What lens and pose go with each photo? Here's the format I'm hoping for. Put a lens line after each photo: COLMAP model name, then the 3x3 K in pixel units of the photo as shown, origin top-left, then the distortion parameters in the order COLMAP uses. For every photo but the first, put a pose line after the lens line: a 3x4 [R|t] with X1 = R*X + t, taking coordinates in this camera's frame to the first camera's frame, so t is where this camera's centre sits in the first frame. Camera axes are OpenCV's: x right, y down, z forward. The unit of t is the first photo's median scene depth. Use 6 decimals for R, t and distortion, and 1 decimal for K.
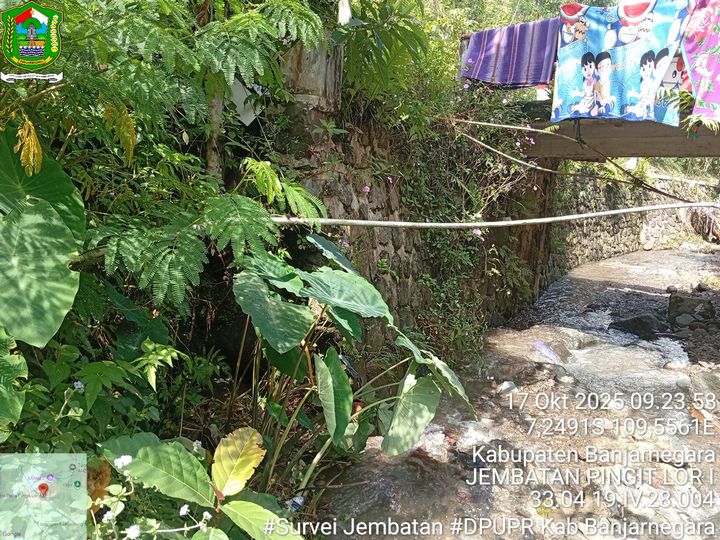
lens RADIAL K [[547.1, 0, 362.1], [0, 547.1, 270.2], [0, 0, 1]] dist [0.088527, -0.180408]
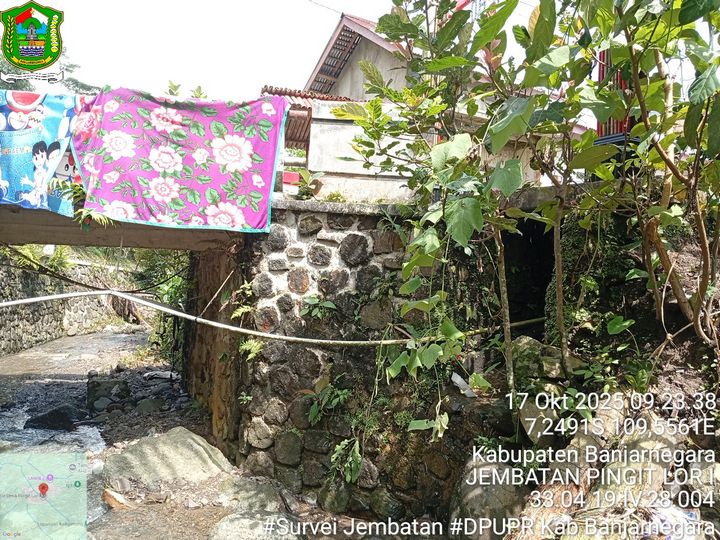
lens RADIAL K [[547.1, 0, 355.8], [0, 547.1, 270.5], [0, 0, 1]] dist [0.088527, -0.180408]
pose [[0.589135, 0.007141, 0.808003, 0.036094], [0.114771, 0.989083, -0.092423, -0.005294], [-0.799842, 0.147185, 0.581884, -0.005772]]
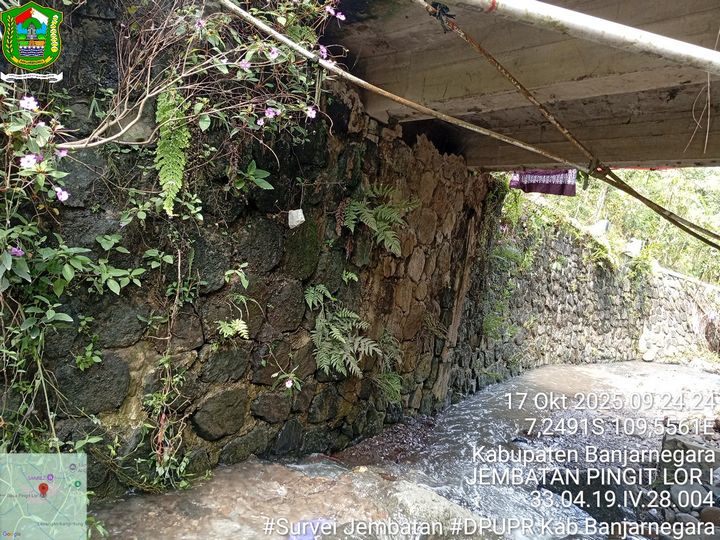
lens RADIAL K [[547.1, 0, 359.9], [0, 547.1, 270.5], [0, 0, 1]] dist [0.088527, -0.180408]
pose [[0.990420, 0.134773, -0.030072, 0.310140], [-0.137675, 0.980577, -0.139697, 0.005384], [0.010661, 0.142499, 0.989738, 0.532114]]
